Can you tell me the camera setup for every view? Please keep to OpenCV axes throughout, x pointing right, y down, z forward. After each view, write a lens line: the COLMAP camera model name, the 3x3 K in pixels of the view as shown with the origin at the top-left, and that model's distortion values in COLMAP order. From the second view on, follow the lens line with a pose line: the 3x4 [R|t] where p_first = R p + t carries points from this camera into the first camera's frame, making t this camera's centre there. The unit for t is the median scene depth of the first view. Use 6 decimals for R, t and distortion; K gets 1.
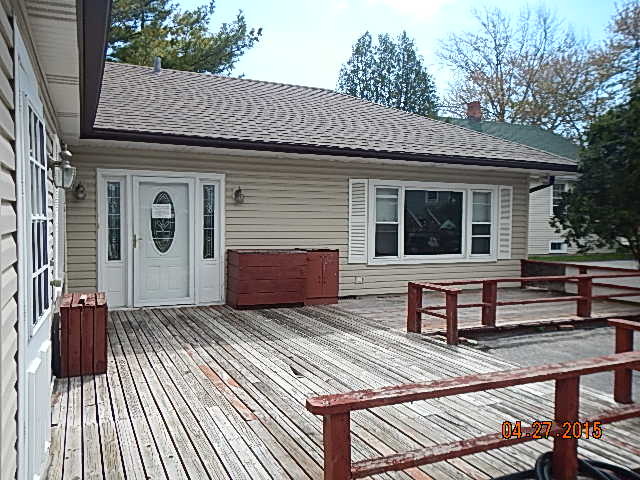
lens RADIAL K [[534.9, 0, 320.0], [0, 534.9, 240.0], [0, 0, 1]] dist [0.010194, -0.000131]
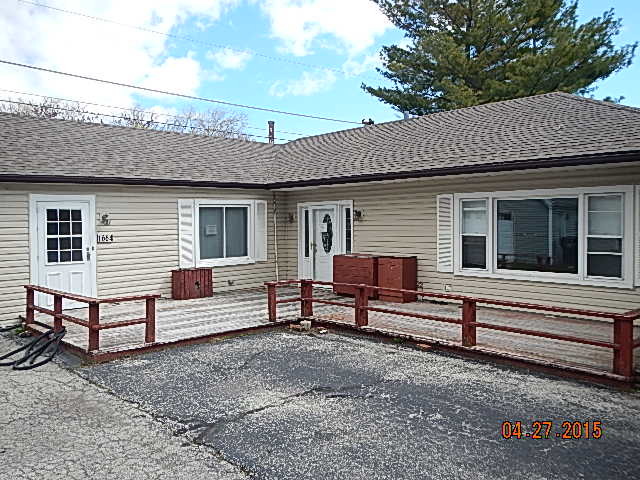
lens RADIAL K [[534.9, 0, 320.0], [0, 534.9, 240.0], [0, 0, 1]] dist [0.010194, -0.000131]
pose [[0.318220, 0.016375, -0.947876, 1.016428], [-0.030408, 0.999513, 0.007058, -0.021558], [0.947529, 0.026577, 0.318562, 0.412403]]
